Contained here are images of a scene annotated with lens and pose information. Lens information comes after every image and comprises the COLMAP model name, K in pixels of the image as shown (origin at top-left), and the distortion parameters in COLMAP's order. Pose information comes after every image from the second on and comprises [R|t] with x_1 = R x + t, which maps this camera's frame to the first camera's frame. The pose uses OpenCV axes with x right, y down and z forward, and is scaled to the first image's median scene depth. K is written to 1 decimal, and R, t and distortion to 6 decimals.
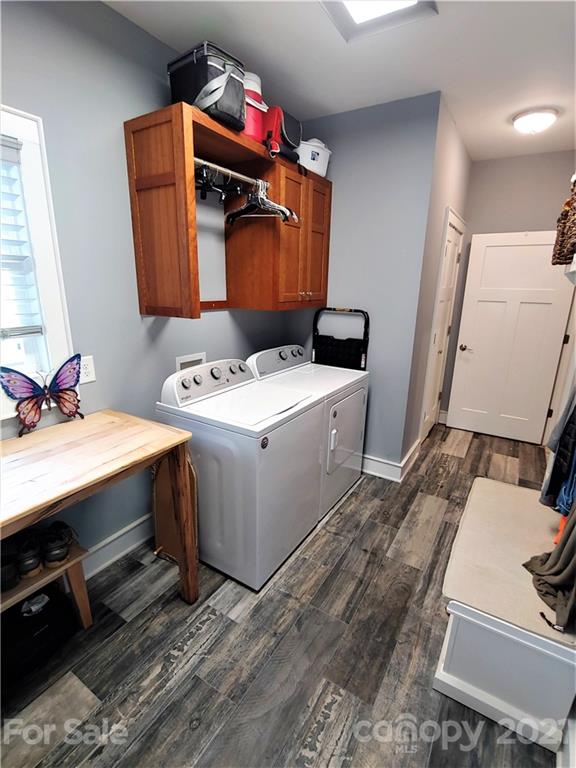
lens RADIAL K [[366.1, 0, 289.9], [0, 366.1, 386.1], [0, 0, 1]] dist [-0.016052, 0.000158]
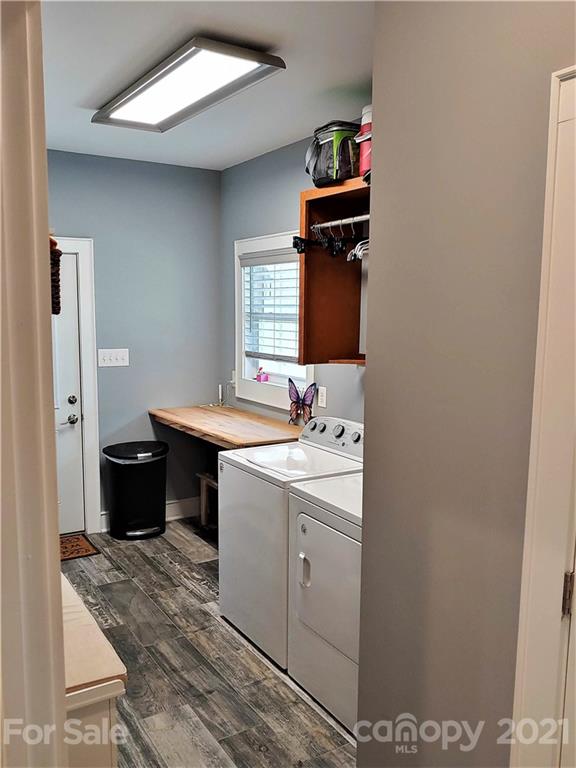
lens RADIAL K [[668.2, 0, 288.9], [0, 668.2, 384.4], [0, 0, 1]] dist [-0.005597, -0.038260]
pose [[-0.444734, 0.081196, -0.891975, 1.402267], [-0.260233, 0.941206, 0.215429, -0.497025], [0.857024, 0.327929, -0.397456, 1.615634]]
